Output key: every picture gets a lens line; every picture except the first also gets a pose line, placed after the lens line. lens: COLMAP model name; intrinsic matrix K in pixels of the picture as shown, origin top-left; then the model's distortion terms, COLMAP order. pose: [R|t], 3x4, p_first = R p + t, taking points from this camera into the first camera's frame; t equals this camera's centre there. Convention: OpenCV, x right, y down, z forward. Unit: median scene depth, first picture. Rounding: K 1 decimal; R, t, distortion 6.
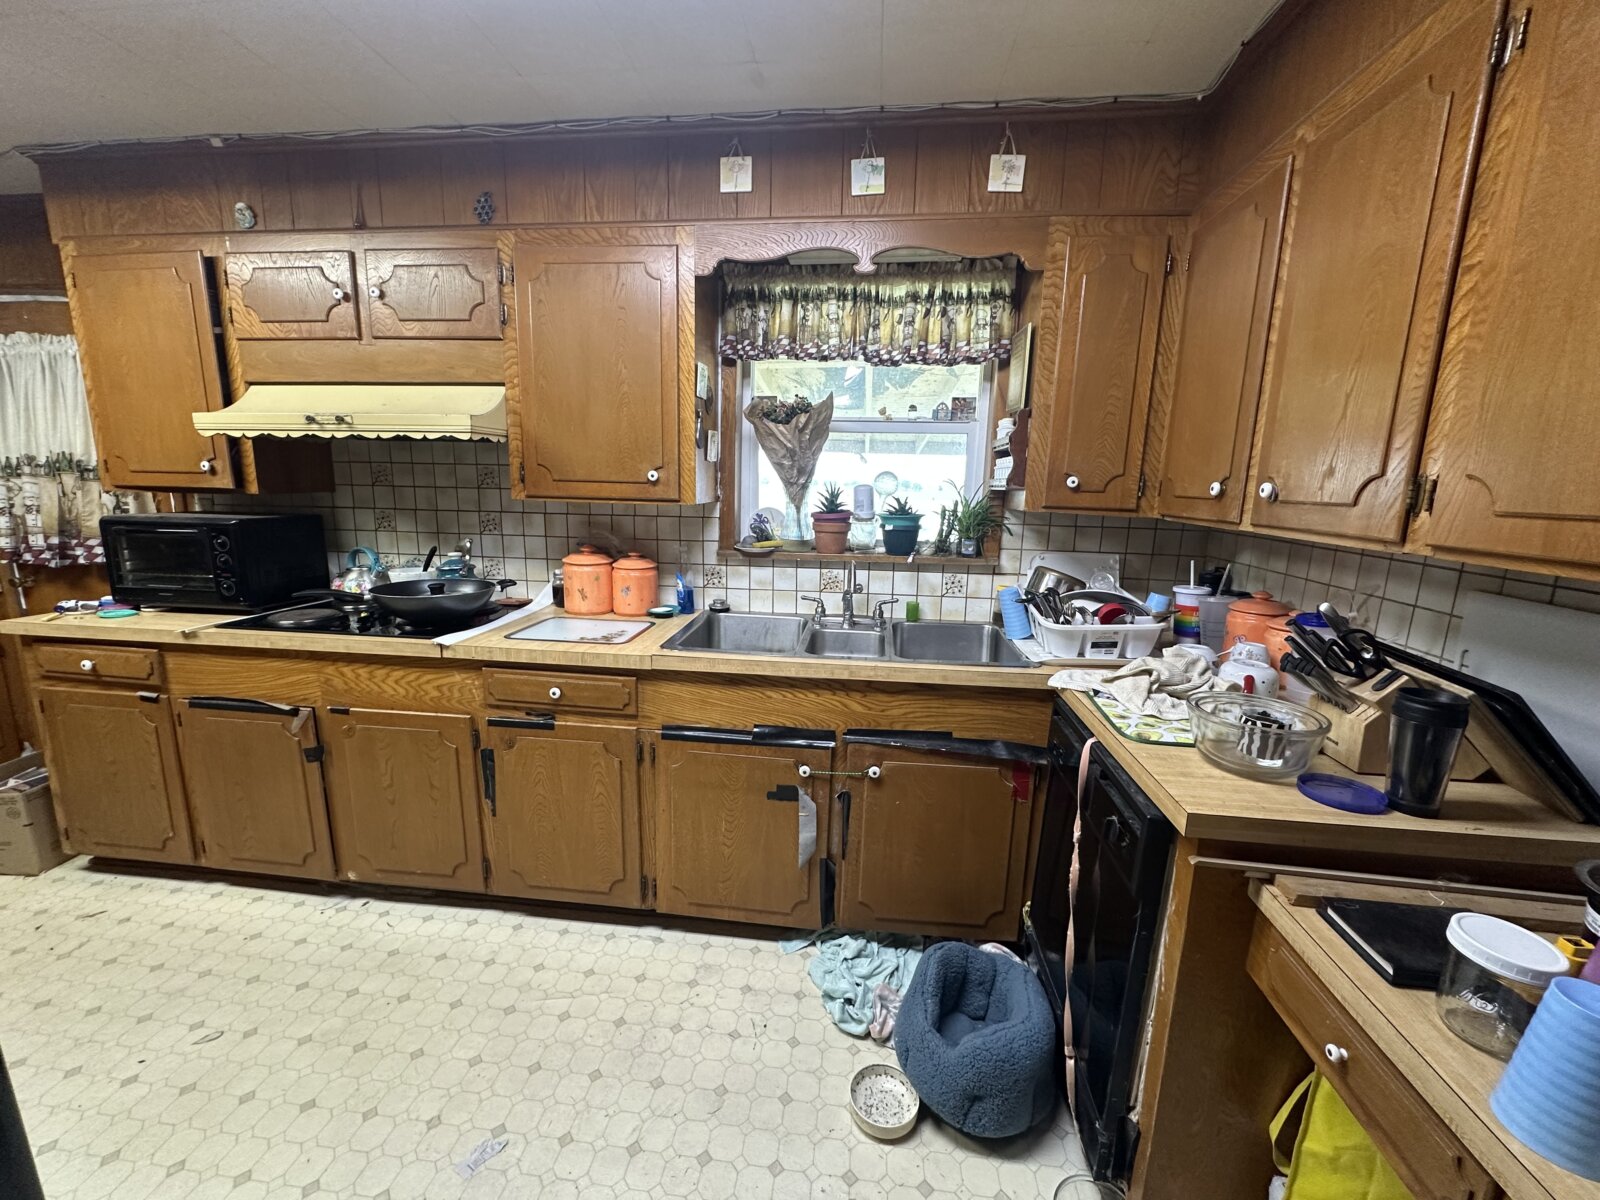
lens RADIAL K [[640.9, 0, 799.4], [0, 640.9, 598.4], [0, 0, 1]] dist [-0.003115, 0.000387]
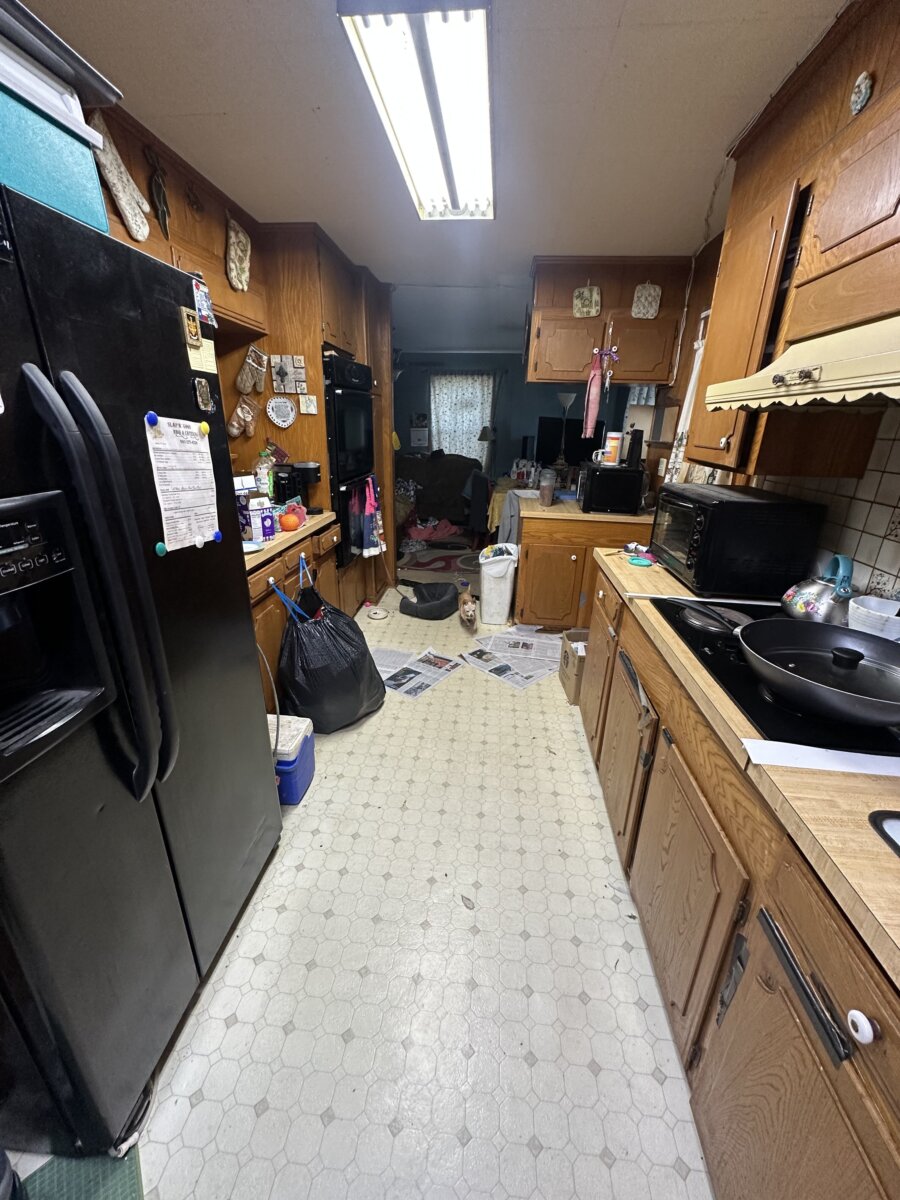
lens RADIAL K [[480.7, 0, 448.9], [0, 480.7, 596.2], [0, 0, 1]] dist [-0.003115, 0.000387]
pose [[0.007221, 0.321817, -0.946774, -0.157965], [-0.206416, 0.926888, 0.313483, -0.132518], [0.978438, 0.193166, 0.073121, 0.580111]]
